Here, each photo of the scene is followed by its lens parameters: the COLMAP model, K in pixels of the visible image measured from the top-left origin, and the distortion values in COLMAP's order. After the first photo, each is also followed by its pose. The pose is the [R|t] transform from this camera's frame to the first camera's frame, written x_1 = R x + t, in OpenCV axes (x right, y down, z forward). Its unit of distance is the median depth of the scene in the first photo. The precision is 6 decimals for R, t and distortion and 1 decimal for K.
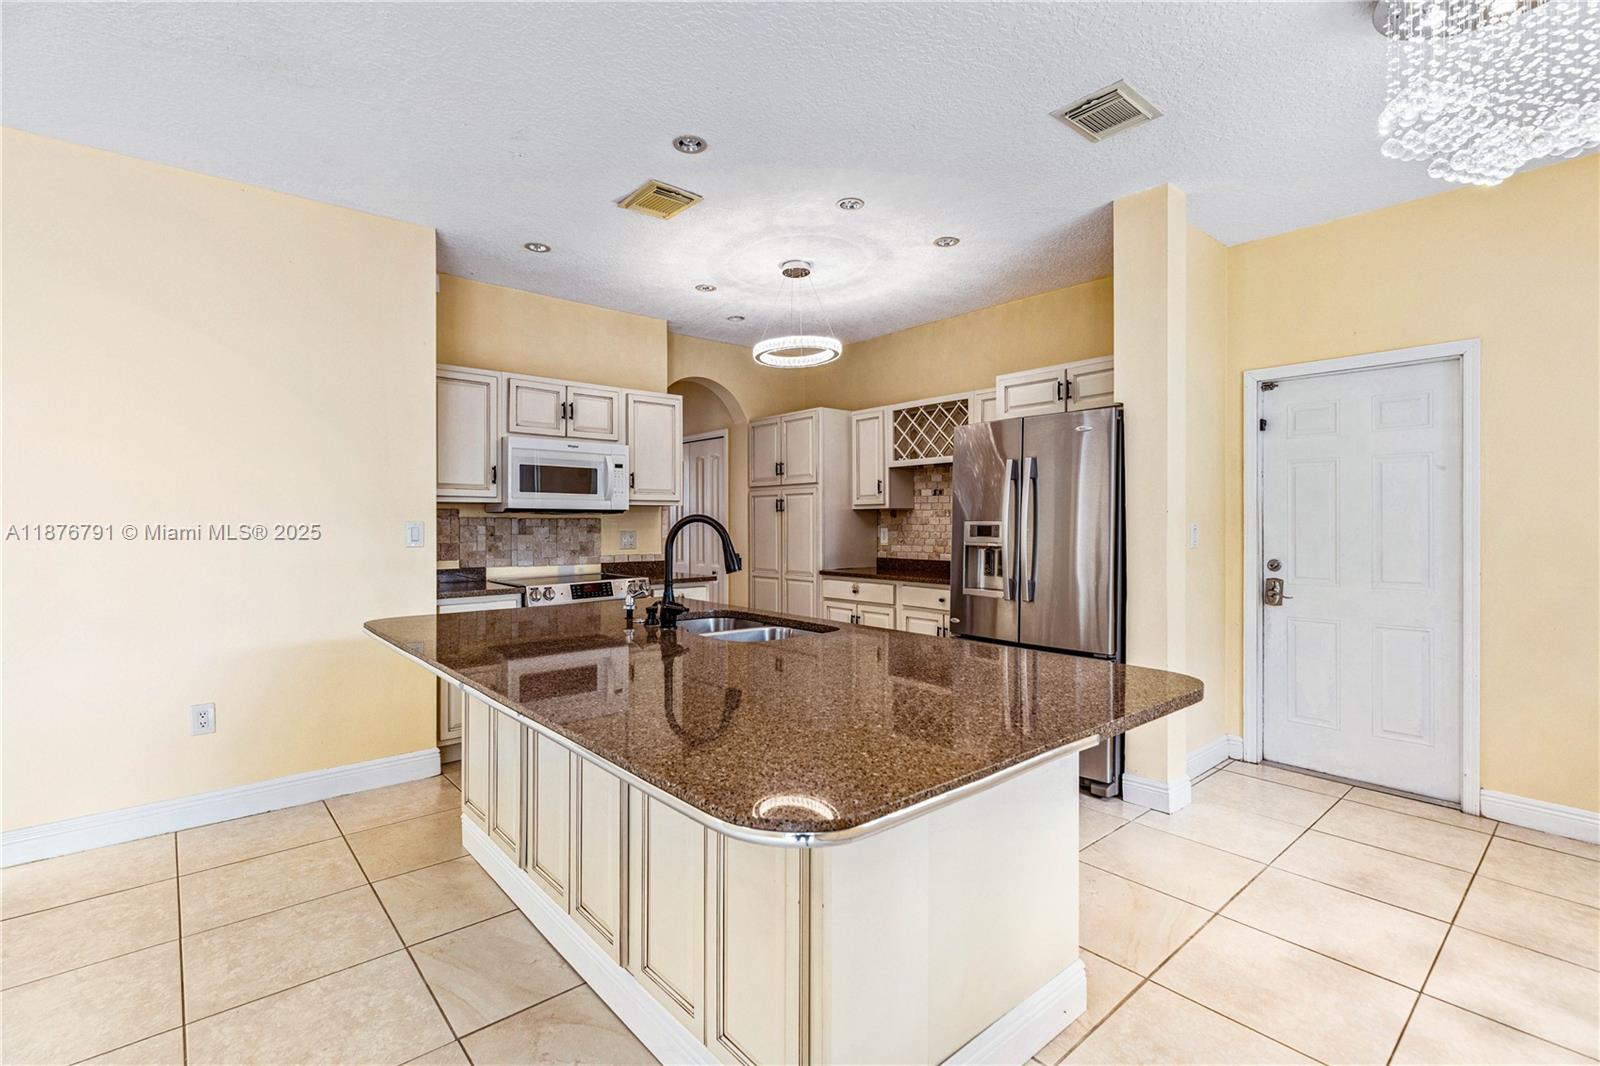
lens RADIAL K [[720.5, 0, 794.4], [0, 720.5, 523.0], [0, 0, 1]] dist [0.005861, 0.000353]
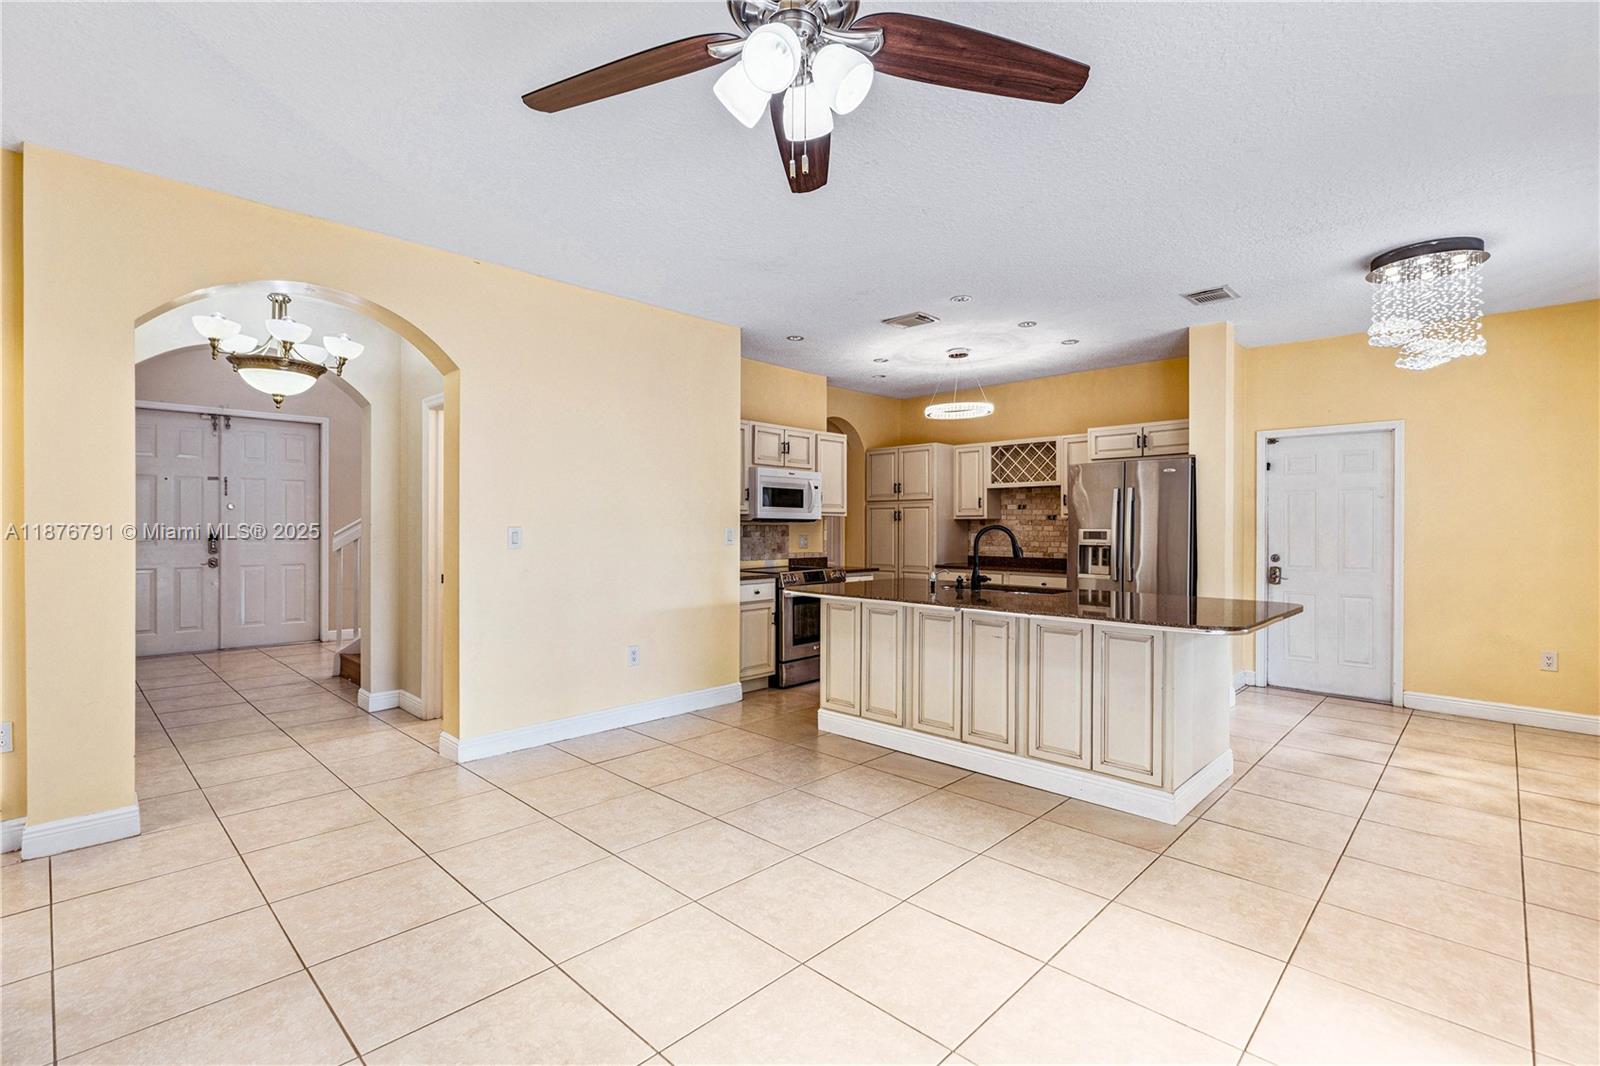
lens RADIAL K [[720.5, 0, 791.0], [0, 720.5, 530.2], [0, 0, 1]] dist [0.005861, 0.000353]
pose [[0.996584, 0.003487, 0.082510, -0.414376], [-0.003681, 0.999991, 0.002201, -0.000477], [-0.082501, -0.002497, 0.996588, -0.376804]]
